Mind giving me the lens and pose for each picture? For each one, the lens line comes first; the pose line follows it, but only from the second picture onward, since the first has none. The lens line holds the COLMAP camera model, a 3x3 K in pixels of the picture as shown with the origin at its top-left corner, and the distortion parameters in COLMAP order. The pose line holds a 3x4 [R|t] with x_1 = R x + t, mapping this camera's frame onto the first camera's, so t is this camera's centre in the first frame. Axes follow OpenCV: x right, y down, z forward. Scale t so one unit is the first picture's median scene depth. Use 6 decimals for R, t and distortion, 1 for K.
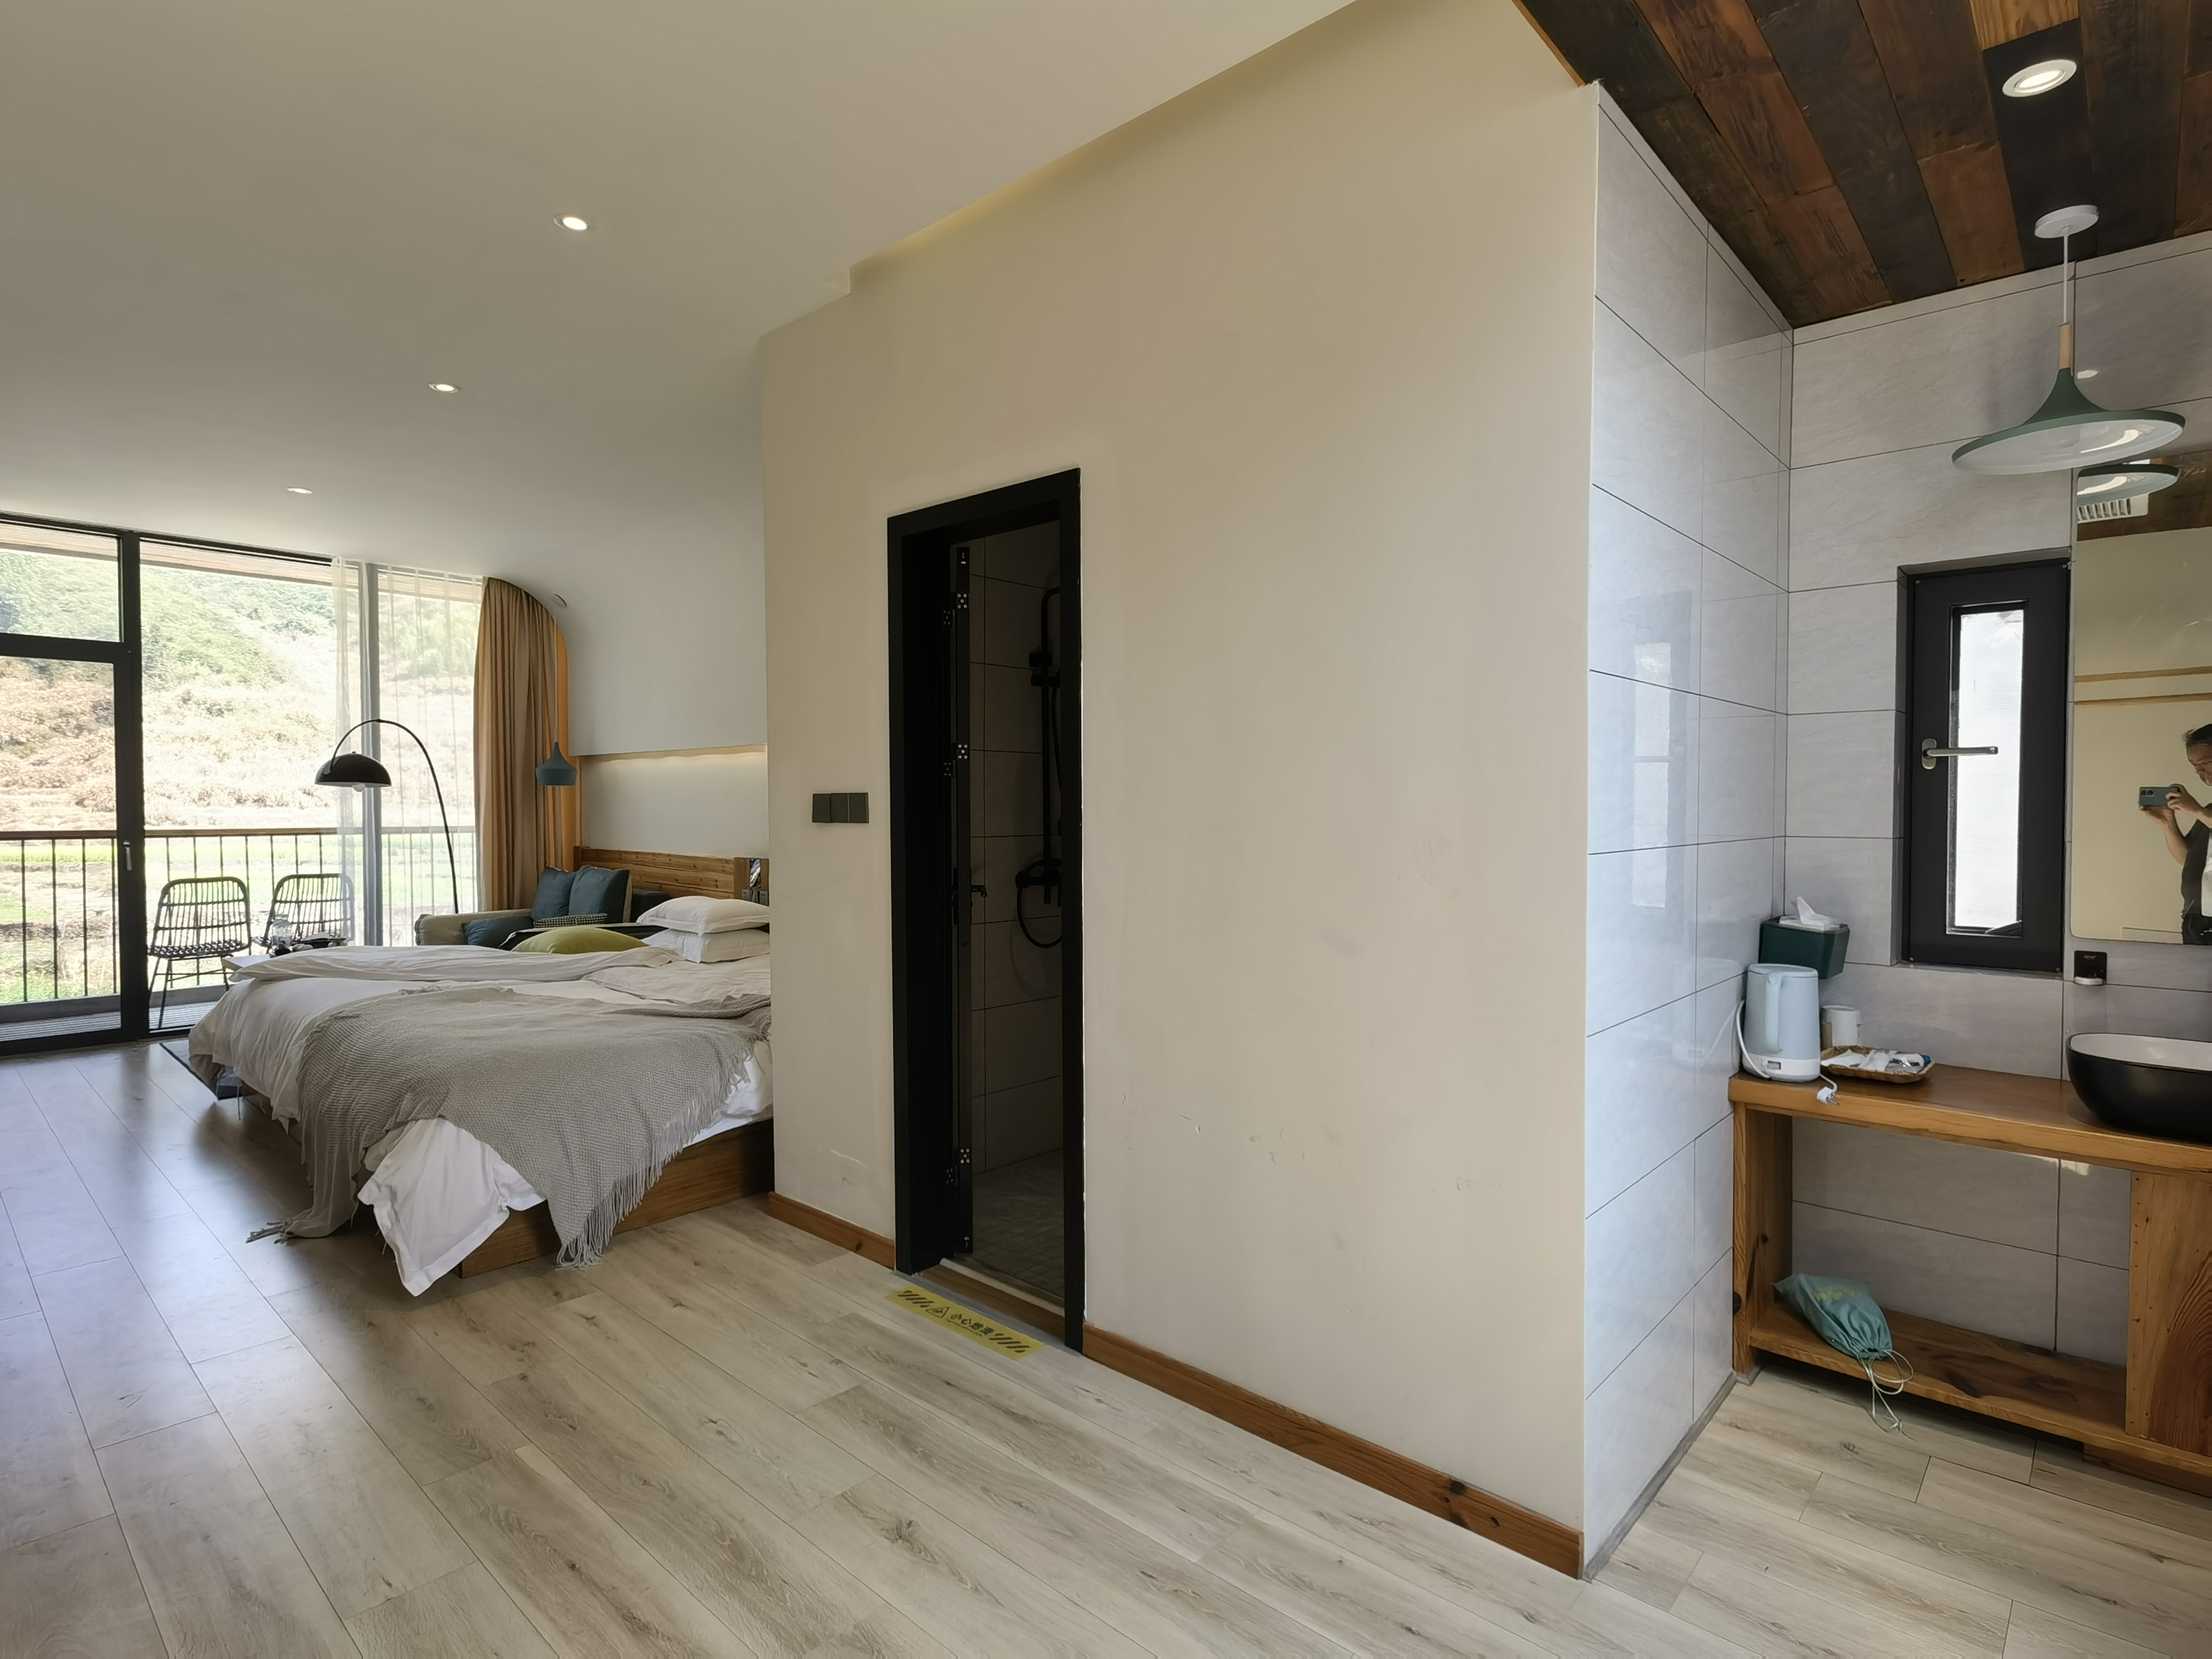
lens RADIAL K [[1152.2, 0, 1106.0], [0, 1152.2, 829.5], [0, 0, 1]] dist [-0.002278, -0.001424]
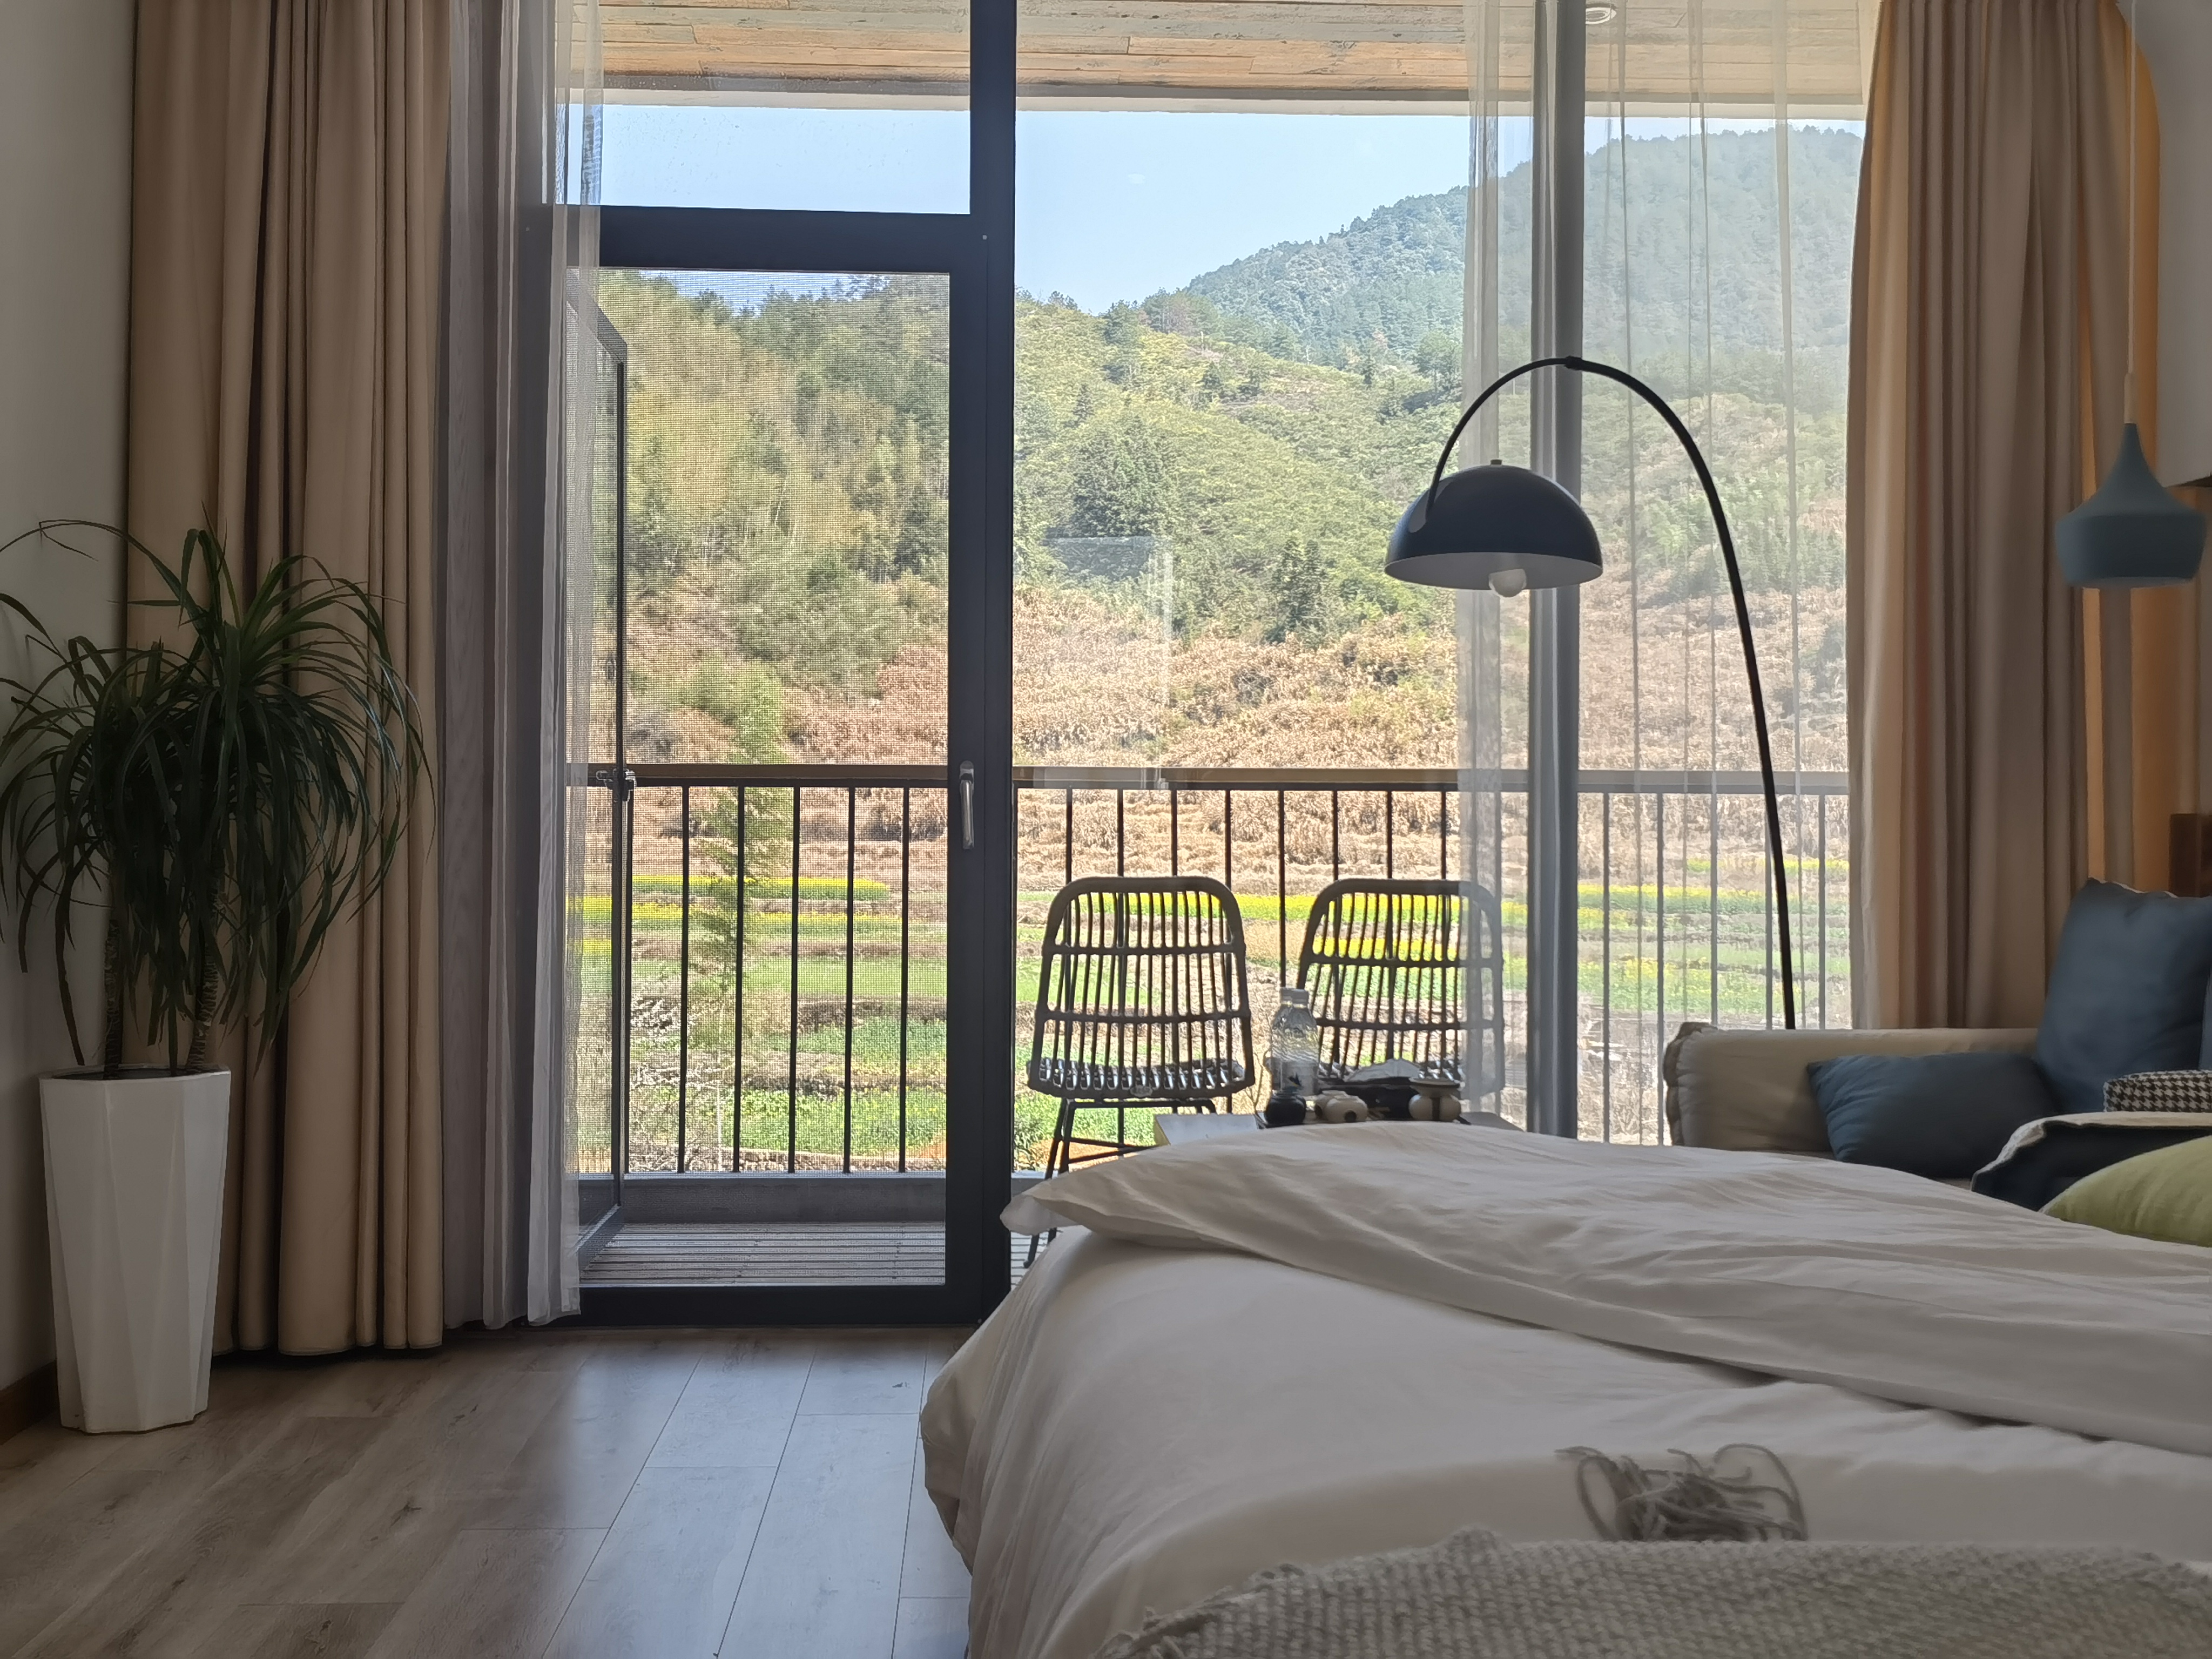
lens RADIAL K [[2313.3, 0, 1106.0], [0, 2313.3, 829.5], [0, 0, 1]] dist [-0.064478, -0.006664]
pose [[0.709234, 0.008312, -0.704924, -0.278042], [-0.029237, 0.999417, -0.017631, 0.038027], [0.704367, 0.033115, 0.709063, 0.464833]]
